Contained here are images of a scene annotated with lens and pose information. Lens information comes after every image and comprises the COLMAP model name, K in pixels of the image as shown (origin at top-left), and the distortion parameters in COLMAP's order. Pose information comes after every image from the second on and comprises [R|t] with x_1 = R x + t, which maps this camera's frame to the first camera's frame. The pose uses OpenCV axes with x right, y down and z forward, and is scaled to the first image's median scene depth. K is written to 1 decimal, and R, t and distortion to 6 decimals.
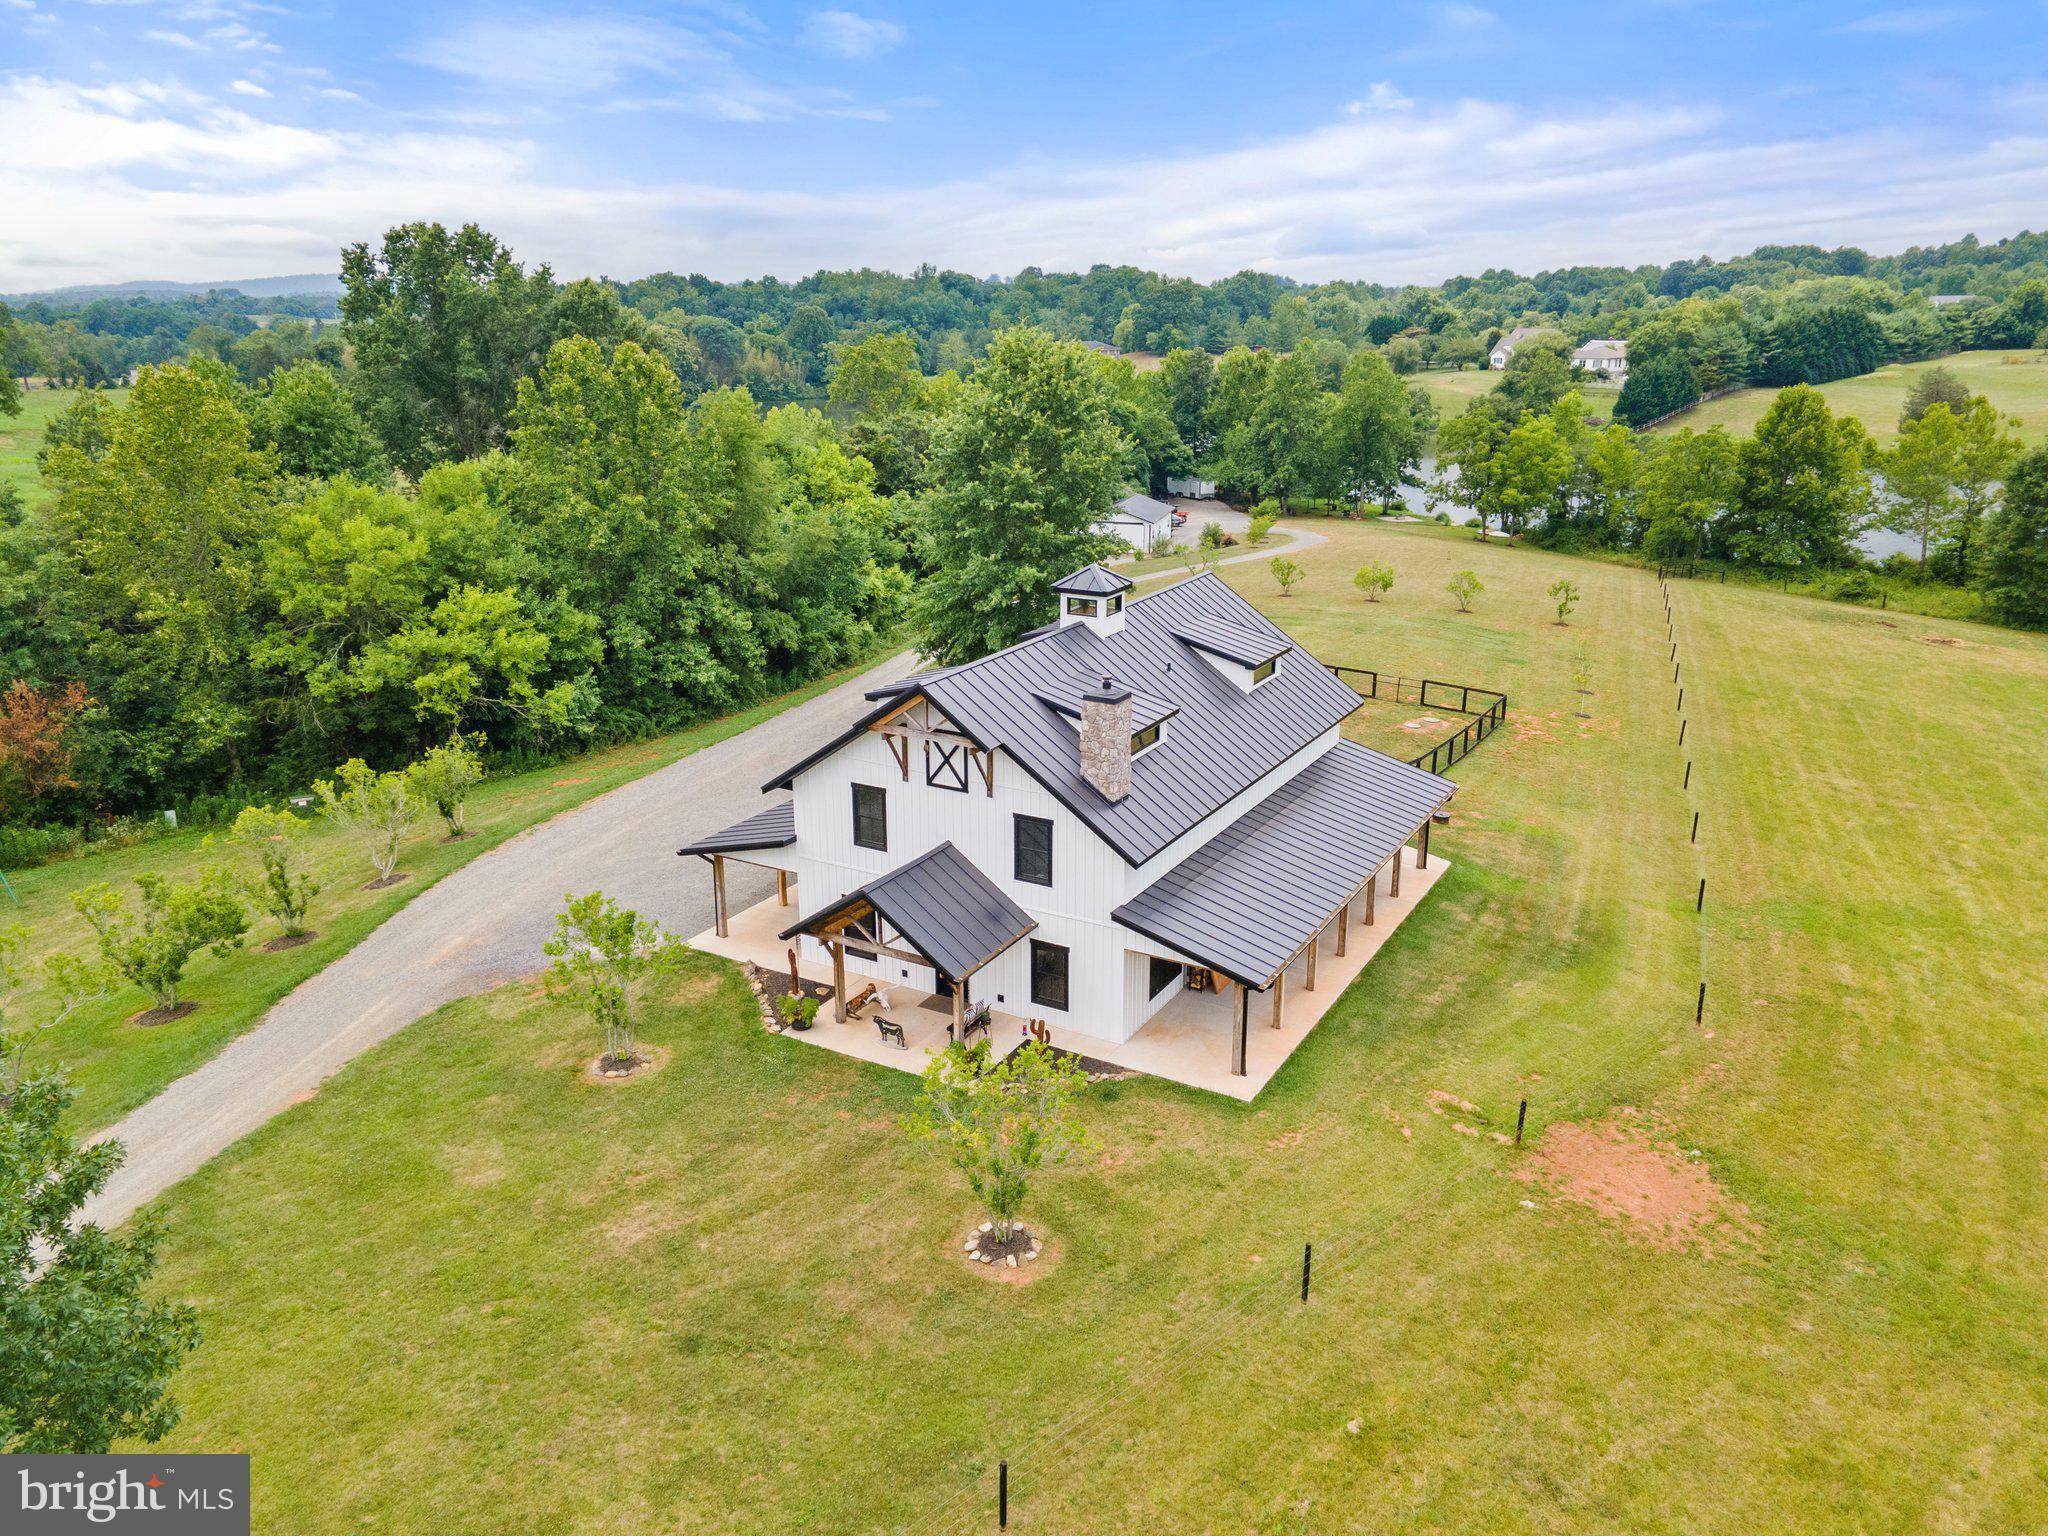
lens RADIAL K [[1485.3, 0, 1019.0], [0, 1485.3, 721.8], [0, 0, 1]] dist [0.035639, 0.010090]
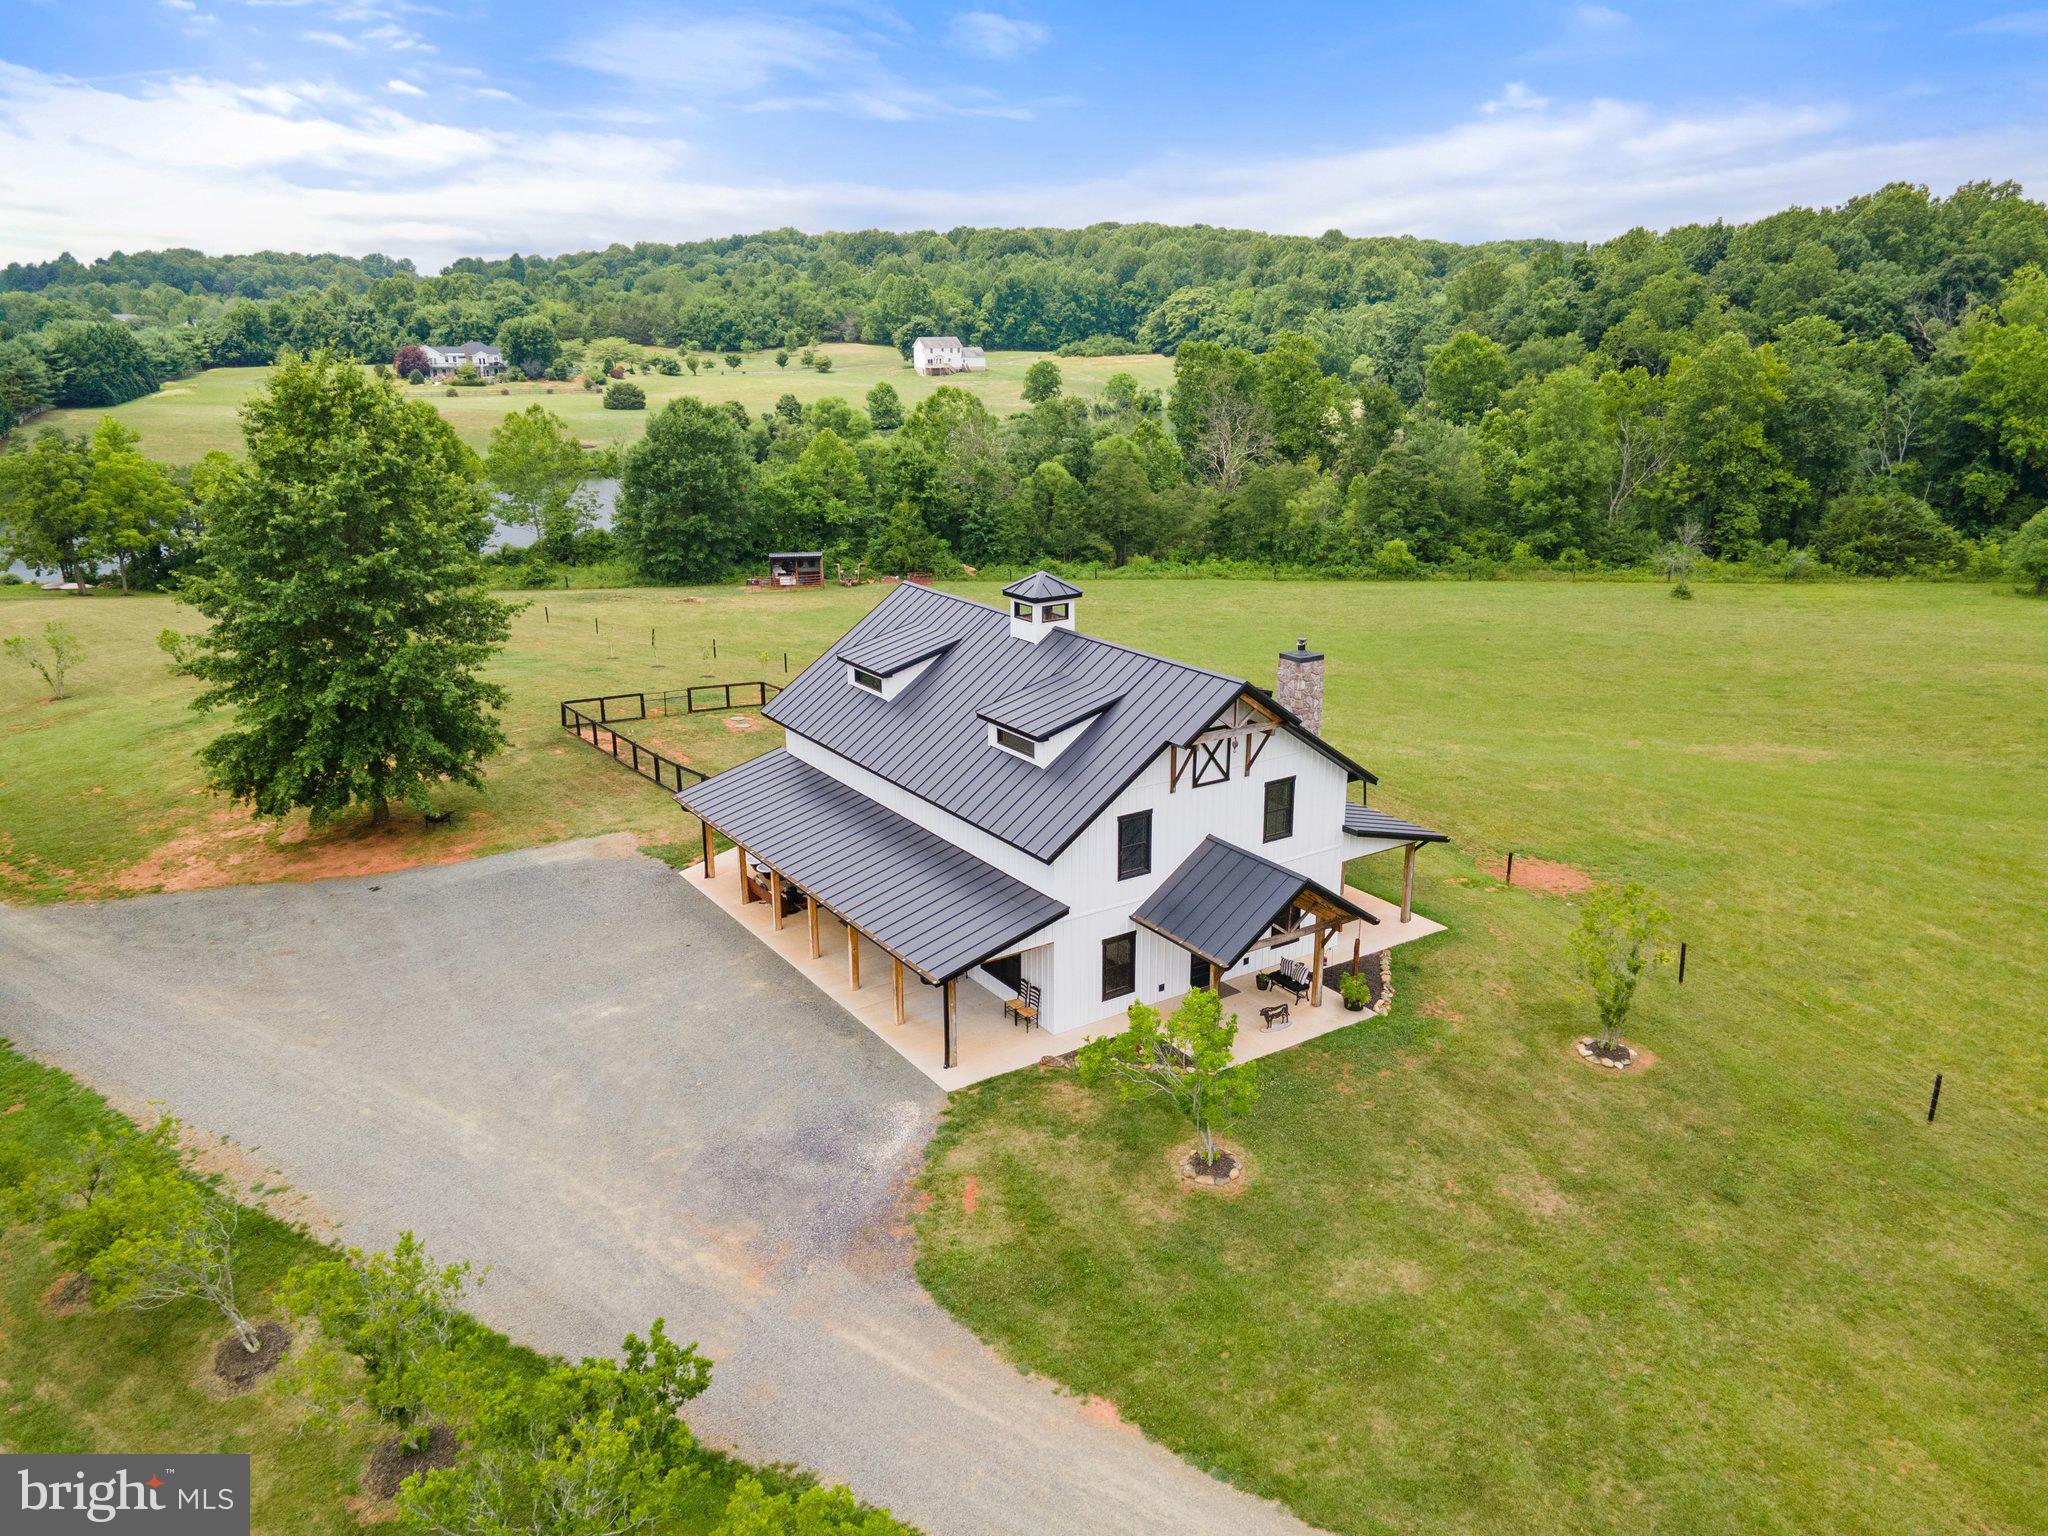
lens RADIAL K [[1485.3, 0, 1019.0], [0, 1485.3, 721.8], [0, 0, 1]] dist [0.035639, 0.010090]
pose [[0.438656, -0.236760, 0.866906, -0.597296], [0.246789, 0.959319, 0.137123, -0.103179], [-0.864104, 0.153793, 0.479241, 0.365458]]
